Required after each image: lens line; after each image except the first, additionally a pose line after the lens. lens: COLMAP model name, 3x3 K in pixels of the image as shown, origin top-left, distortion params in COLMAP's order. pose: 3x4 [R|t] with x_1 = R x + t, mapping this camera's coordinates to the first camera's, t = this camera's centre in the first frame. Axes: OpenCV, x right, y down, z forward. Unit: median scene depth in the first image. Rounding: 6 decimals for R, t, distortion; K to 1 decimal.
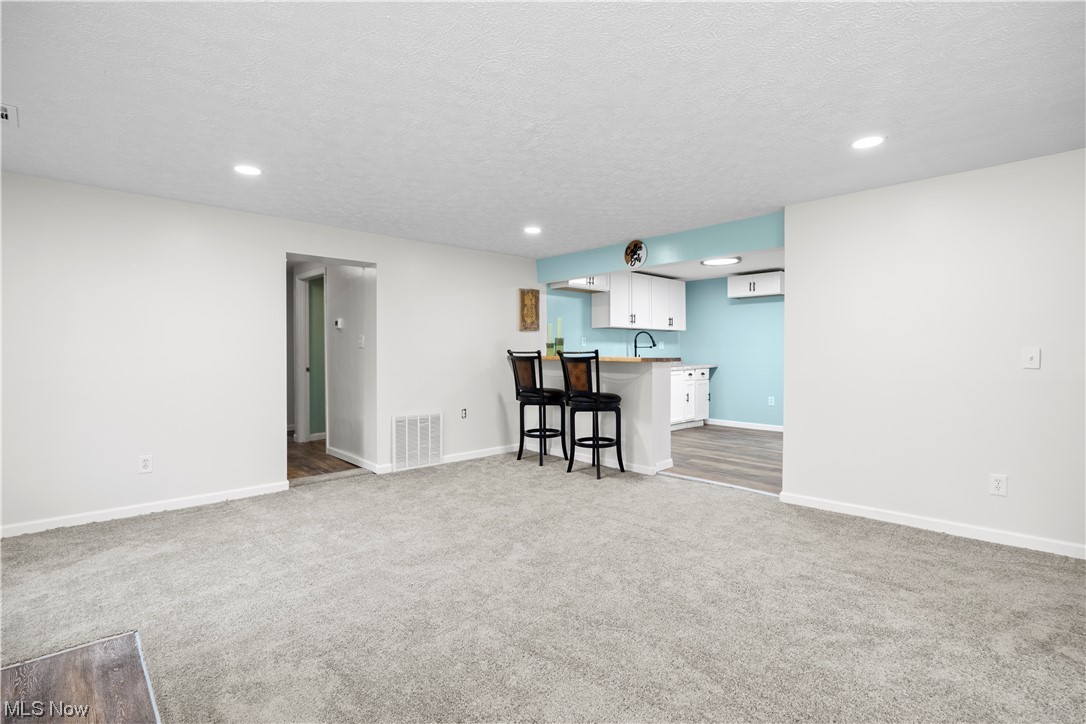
lens RADIAL K [[522.1, 0, 543.0], [0, 522.1, 358.8], [0, 0, 1]] dist [-0.012973, -0.000484]
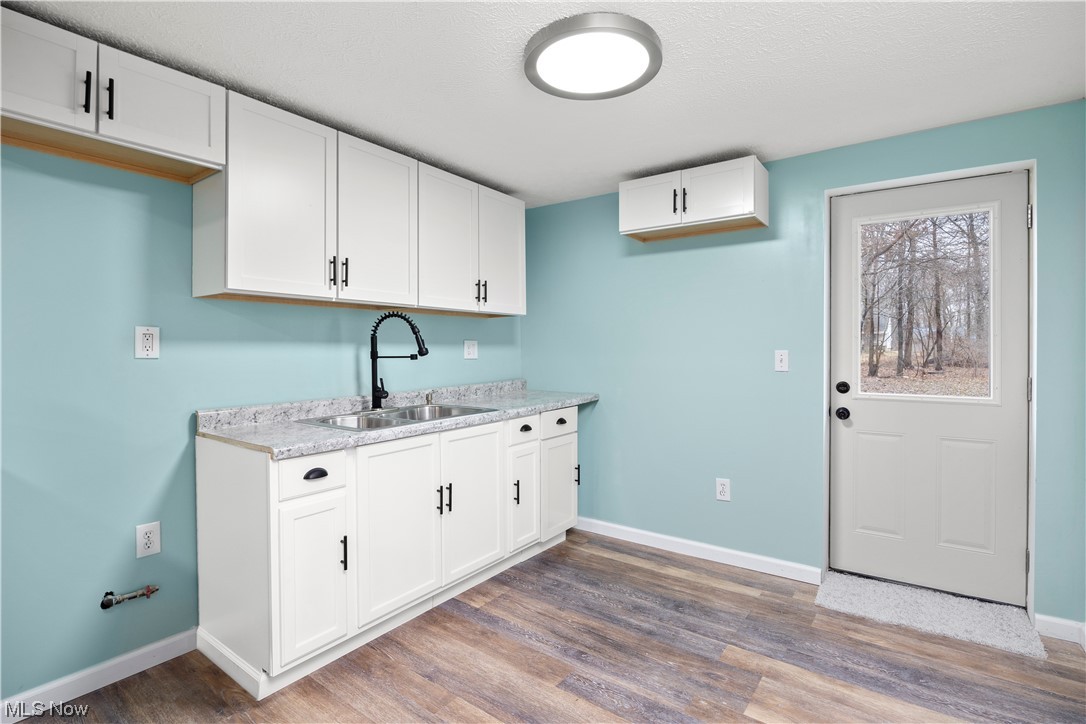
lens RADIAL K [[522.1, 0, 539.4], [0, 522.1, 351.5], [0, 0, 1]] dist [-0.012973, -0.000484]
pose [[0.983621, 0.000168, 0.180248, 0.304895], [0.001436, 0.999961, -0.008765, -0.030633], [-0.180242, 0.008880, 0.983582, 0.849816]]
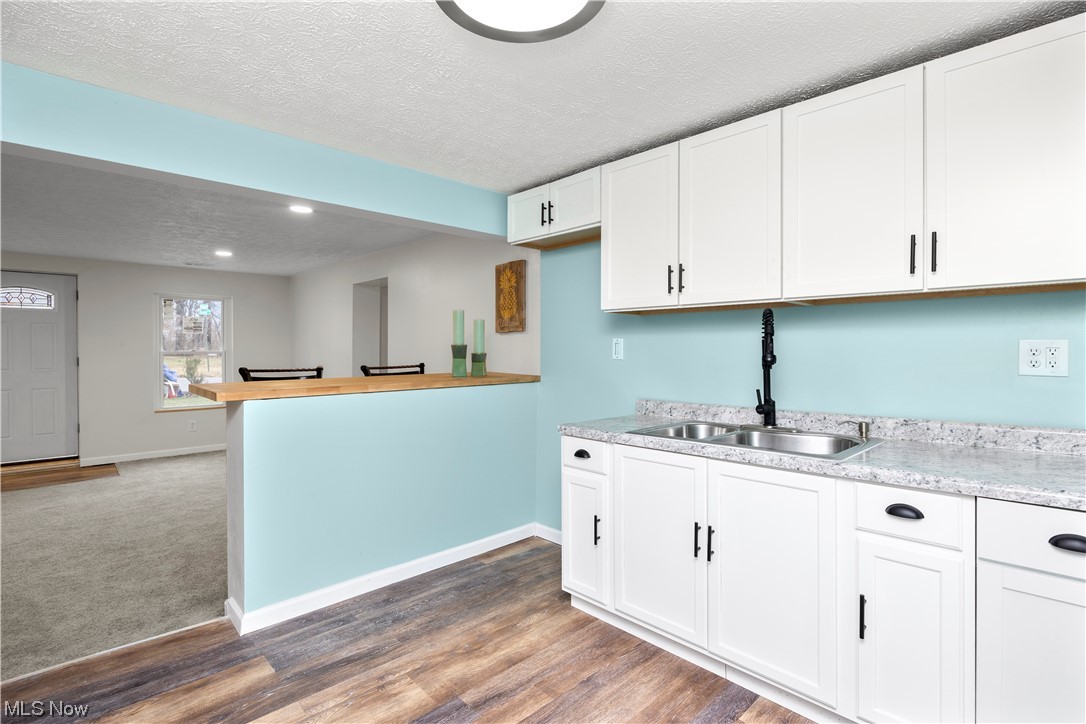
lens RADIAL K [[522.1, 0, 541.5], [0, 522.1, 352.4], [0, 0, 1]] dist [-0.012973, -0.000484]
pose [[0.001871, 0.007775, -0.999968, 0.650138], [-0.011184, 0.999907, 0.007754, -0.040210], [0.999936, 0.011169, 0.001958, 1.178331]]
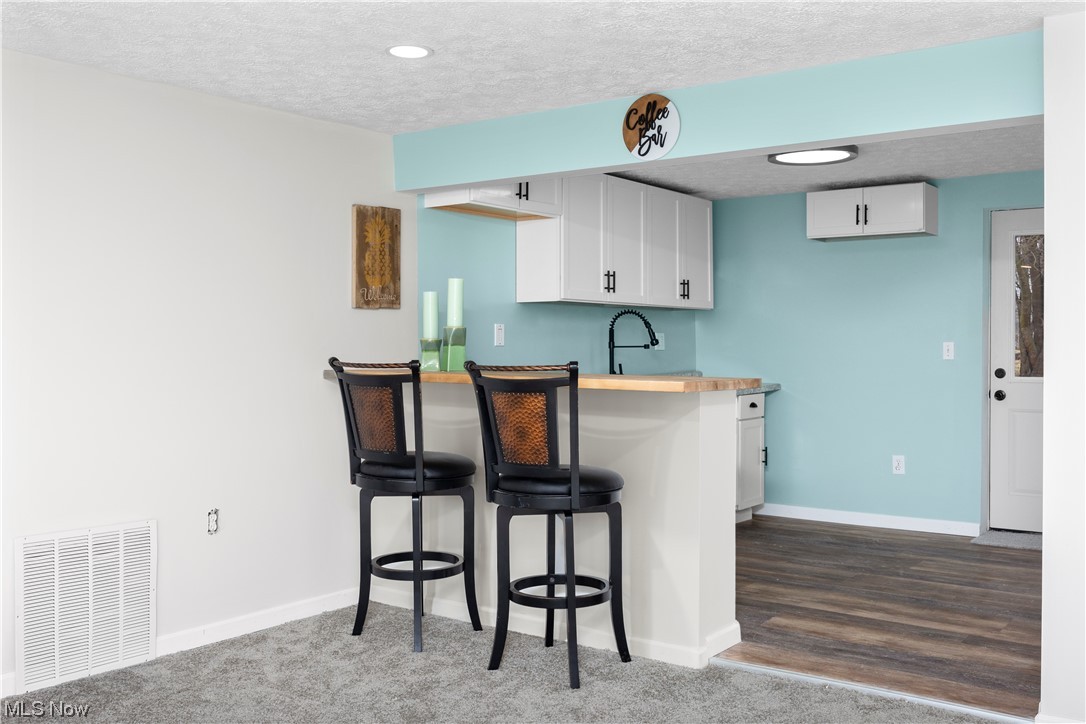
lens RADIAL K [[1060.5, 0, 543.9], [0, 1060.5, 350.1], [0, 0, 1]] dist [0.007004, 0.000000]
pose [[0.983051, 0.001998, 0.183320, -0.056545], [-0.000742, 0.999976, -0.006922, -0.017564], [-0.183330, 0.006669, 0.983029, 0.183274]]
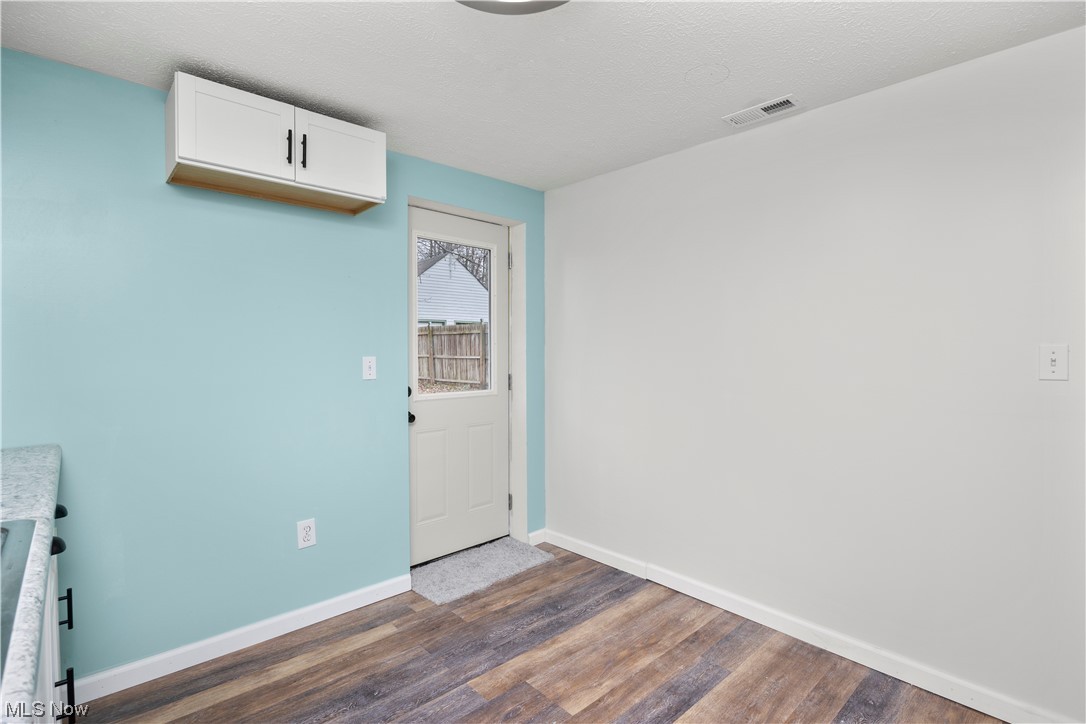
lens RADIAL K [[522.1, 0, 542.3], [0, 522.1, 362.6], [0, 0, 1]] dist [-0.012973, -0.000484]
pose [[0.004225, -0.028173, 0.999594, 0.164293], [0.013236, 0.999517, 0.028115, -0.041766], [-0.999903, 0.013112, 0.004596, 1.159484]]
